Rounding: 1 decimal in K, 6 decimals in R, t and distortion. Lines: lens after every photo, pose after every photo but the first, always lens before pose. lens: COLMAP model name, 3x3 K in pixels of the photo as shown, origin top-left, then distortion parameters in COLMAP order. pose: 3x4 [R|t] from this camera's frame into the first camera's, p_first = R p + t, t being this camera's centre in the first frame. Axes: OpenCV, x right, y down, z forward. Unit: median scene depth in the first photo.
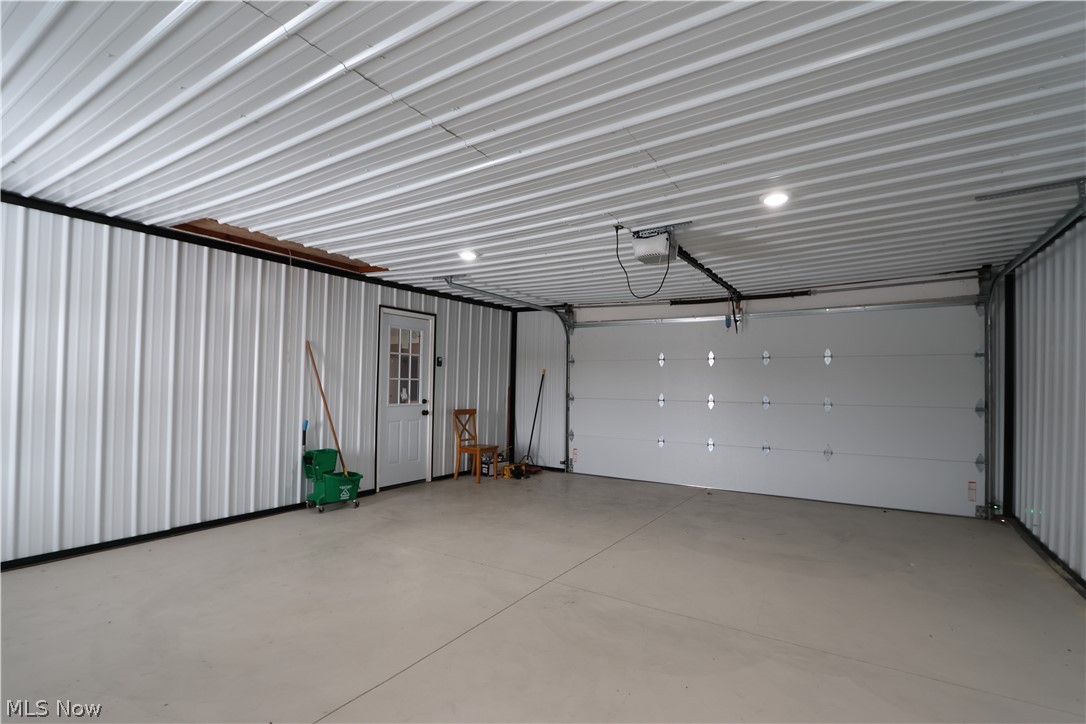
lens RADIAL K [[501.9, 0, 517.1], [0, 501.9, 377.6], [0, 0, 1]] dist [-0.021158, 0.004851]
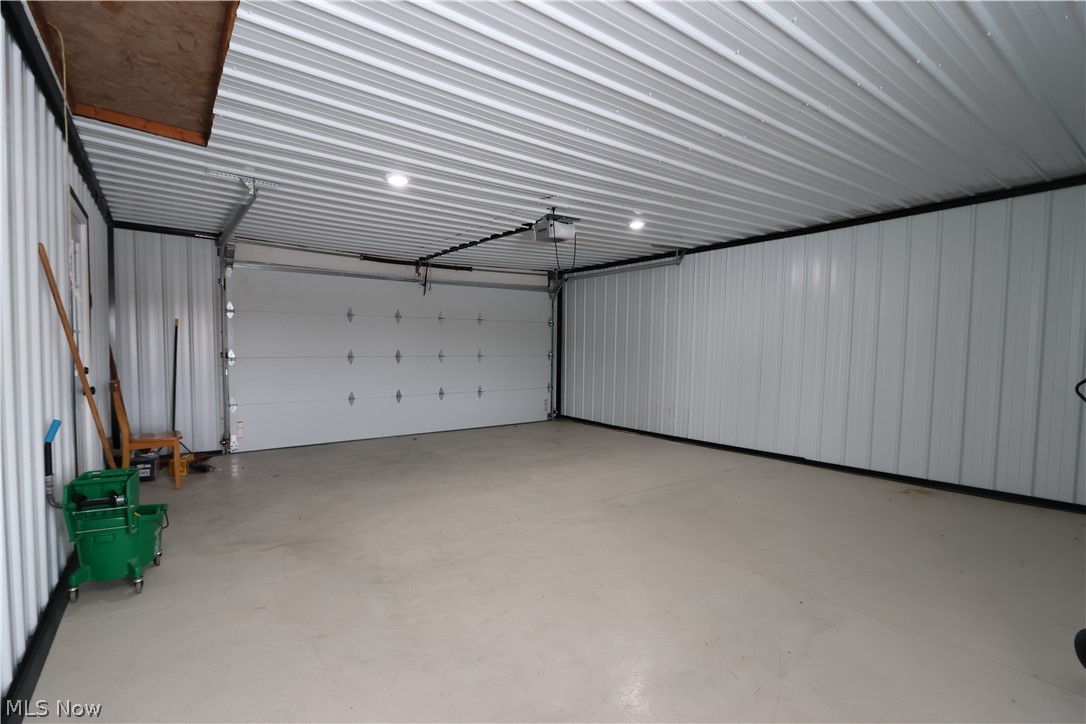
lens RADIAL K [[501.9, 0, 539.0], [0, 501.9, 366.0], [0, 0, 1]] dist [-0.021158, 0.004851]
pose [[0.371001, -0.046348, 0.927475, -0.643441], [-0.016218, 0.998278, 0.056373, 0.003795], [-0.928491, -0.035956, 0.369611, 0.401892]]
